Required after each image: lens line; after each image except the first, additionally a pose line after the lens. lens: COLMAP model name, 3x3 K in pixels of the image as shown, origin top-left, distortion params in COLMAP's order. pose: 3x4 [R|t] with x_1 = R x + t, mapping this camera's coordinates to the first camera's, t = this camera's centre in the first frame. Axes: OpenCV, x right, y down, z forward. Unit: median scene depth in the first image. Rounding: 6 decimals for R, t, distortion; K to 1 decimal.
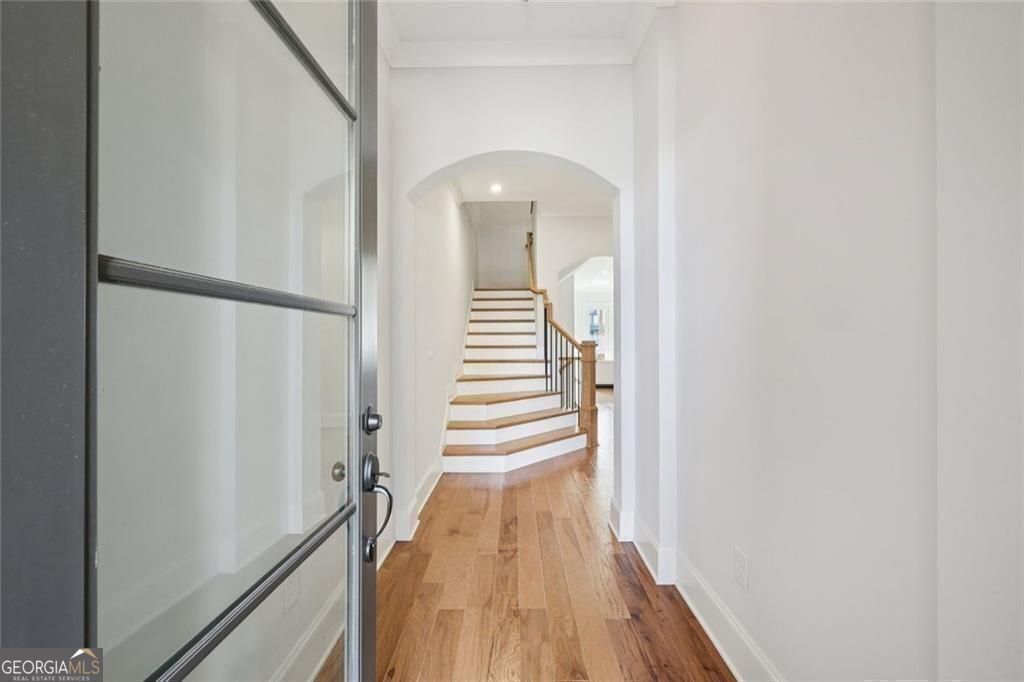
lens RADIAL K [[408.1, 0, 507.5], [0, 408.1, 340.5], [0, 0, 1]] dist [-0.001556, 0.000249]
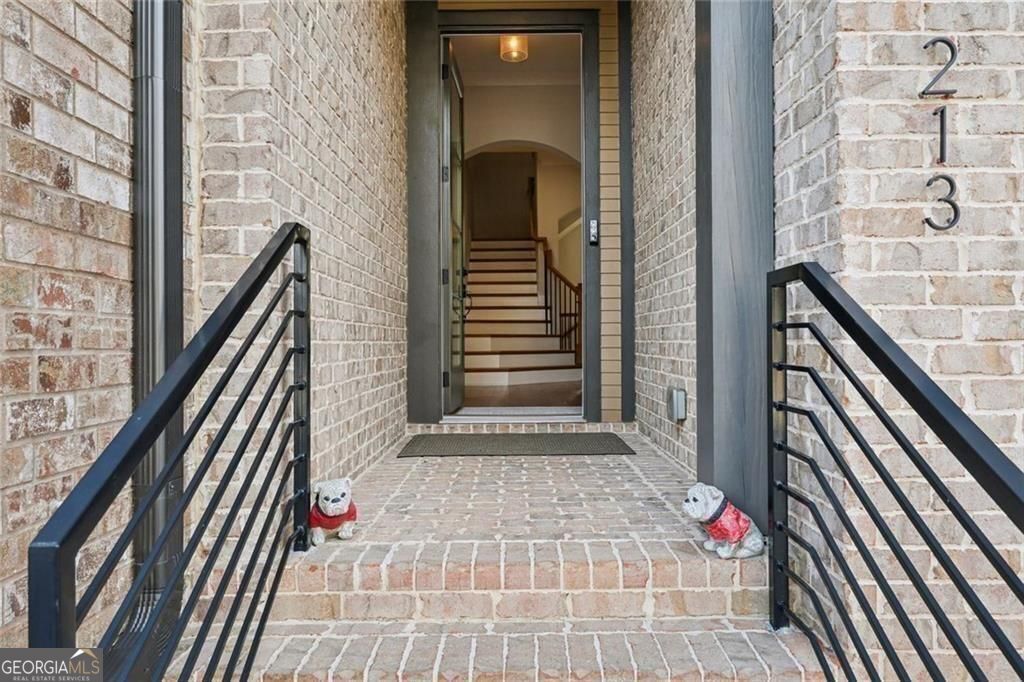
lens RADIAL K [[720.0, 0, 512.0], [0, 720.0, 341.0], [0, 0, 1]] dist [-0.000108, -0.000023]
pose [[0.999603, 0.001721, 0.028125, -0.045110], [-0.001712, 0.999998, -0.000360, 0.138929], [-0.028126, 0.000312, 0.999604, -0.835960]]
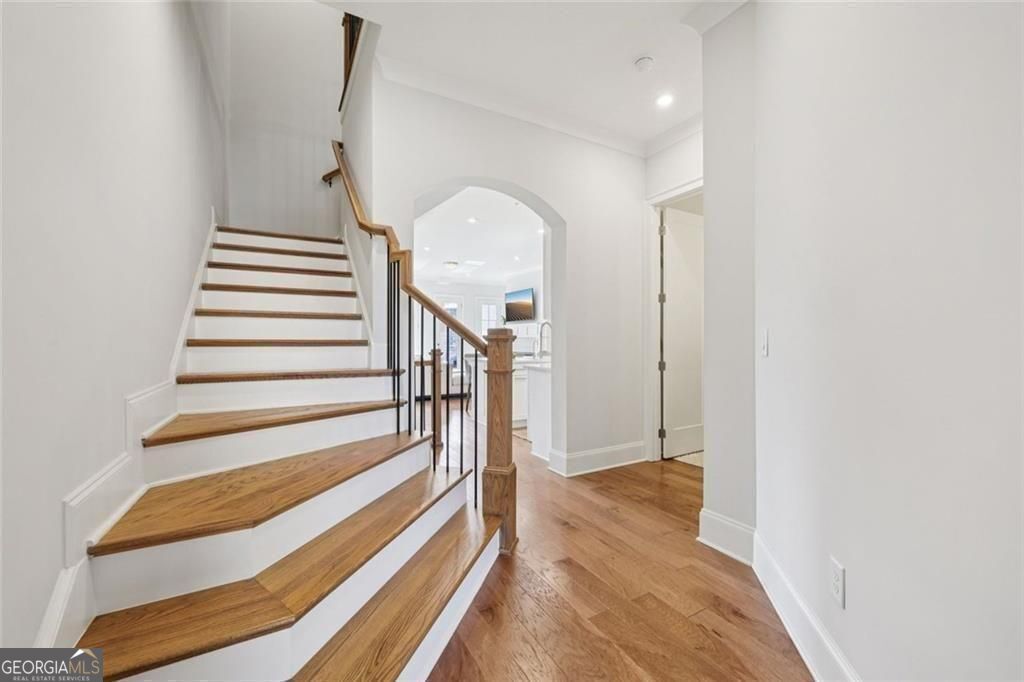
lens RADIAL K [[408.1, 0, 507.5], [0, 408.1, 340.5], [0, 0, 1]] dist [-0.001556, 0.000249]
pose [[0.861489, 0.009344, 0.507691, -0.035809], [-0.006199, 0.999950, -0.007886, 0.016114], [-0.507739, 0.003646, 0.861503, 0.513899]]
